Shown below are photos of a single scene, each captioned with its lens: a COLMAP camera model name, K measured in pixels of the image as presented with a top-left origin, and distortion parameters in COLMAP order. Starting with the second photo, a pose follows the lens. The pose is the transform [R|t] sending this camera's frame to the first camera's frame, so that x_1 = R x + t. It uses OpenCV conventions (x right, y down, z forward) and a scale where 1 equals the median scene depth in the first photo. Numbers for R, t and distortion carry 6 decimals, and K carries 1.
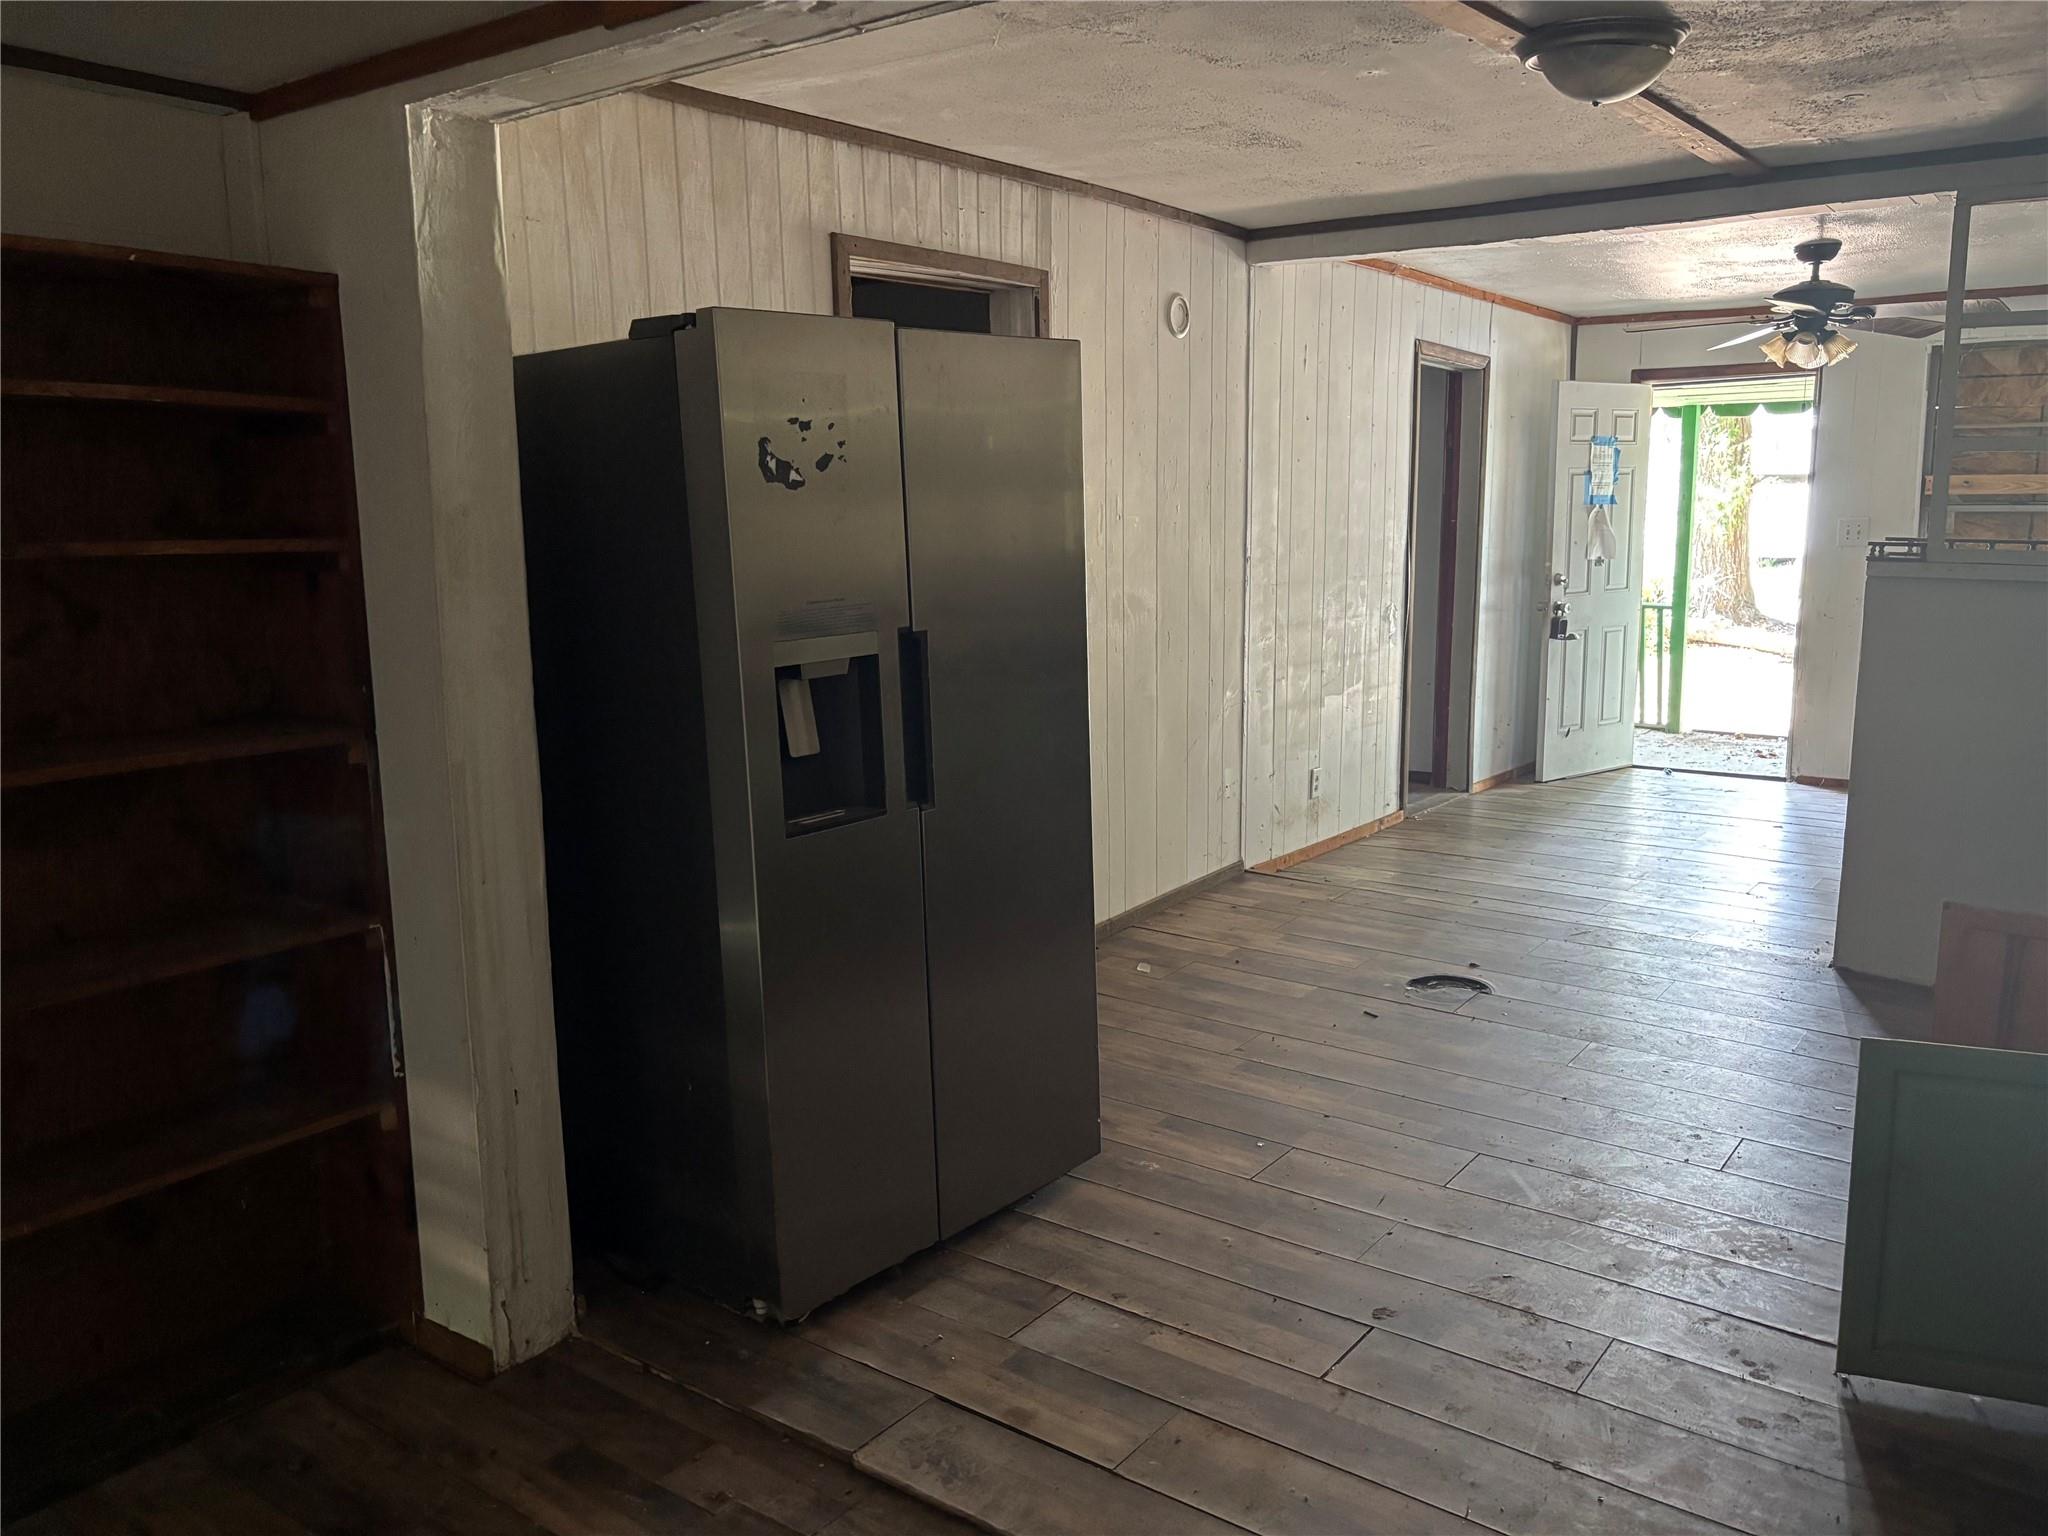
lens RADIAL K [[1563.0, 0, 1024.0], [0, 1563.0, 768.0], [0, 0, 1]] dist [0.090761, -0.092136]
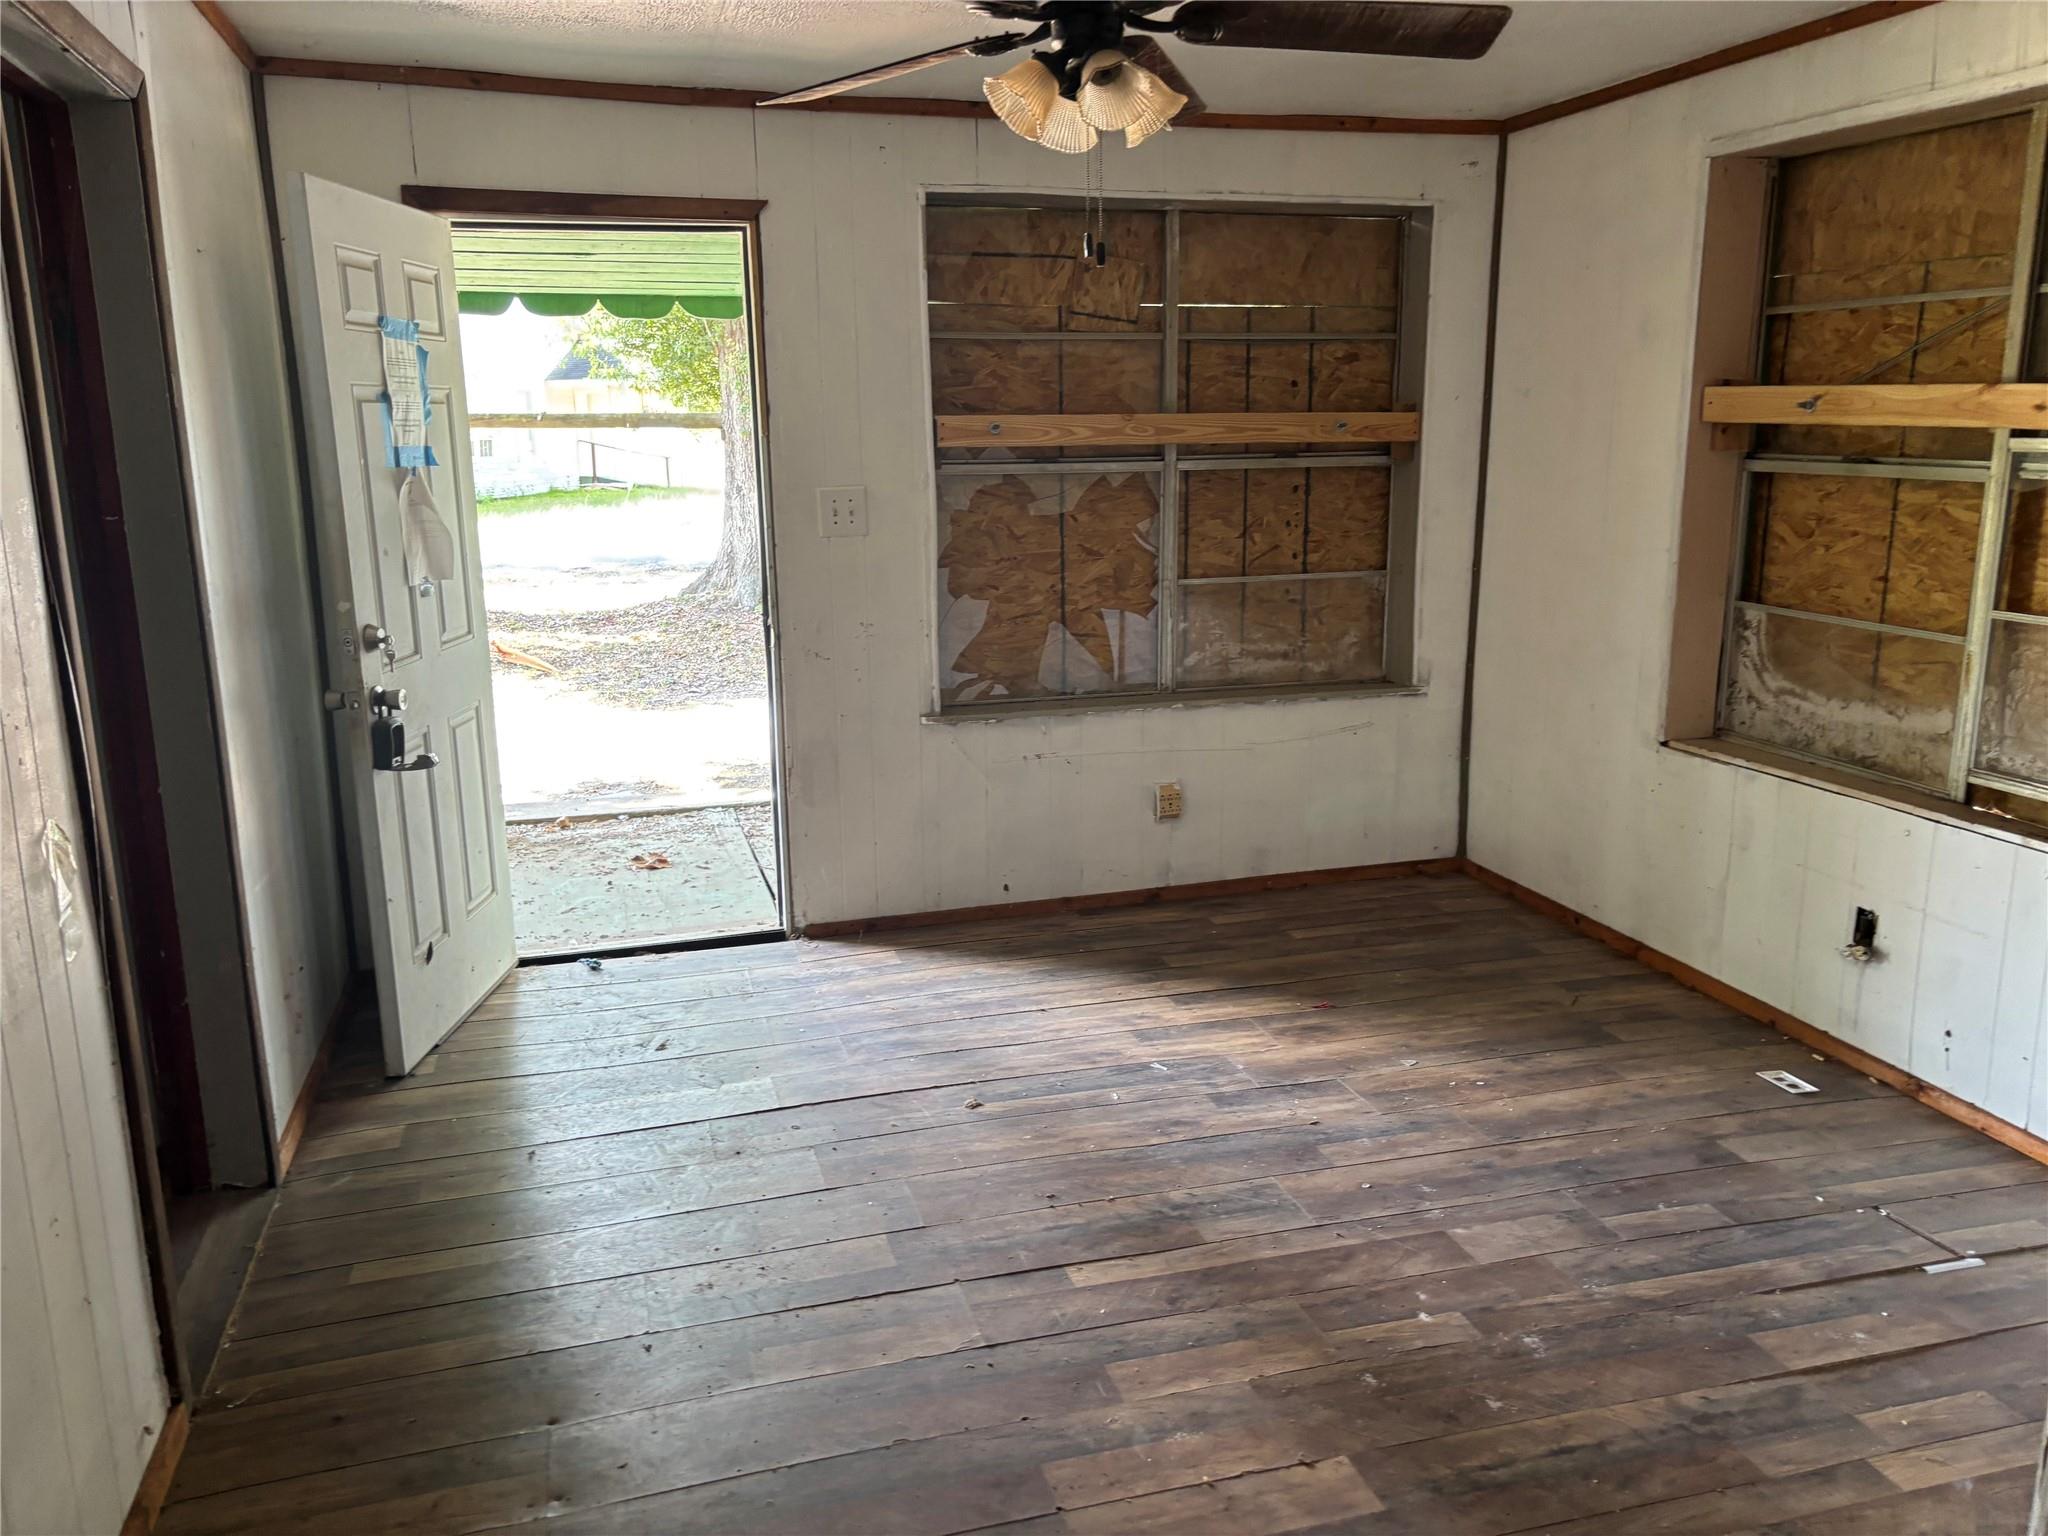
lens RADIAL K [[1549.2, 0, 1021.4], [0, 1549.2, 763.6], [0, 0, 1]] dist [0.033750, -0.041142]
pose [[0.604077, -0.166388, 0.779363, 0.103158], [0.140710, 0.984865, 0.101198, -0.103611], [-0.784406, 0.048533, 0.618346, 0.591788]]
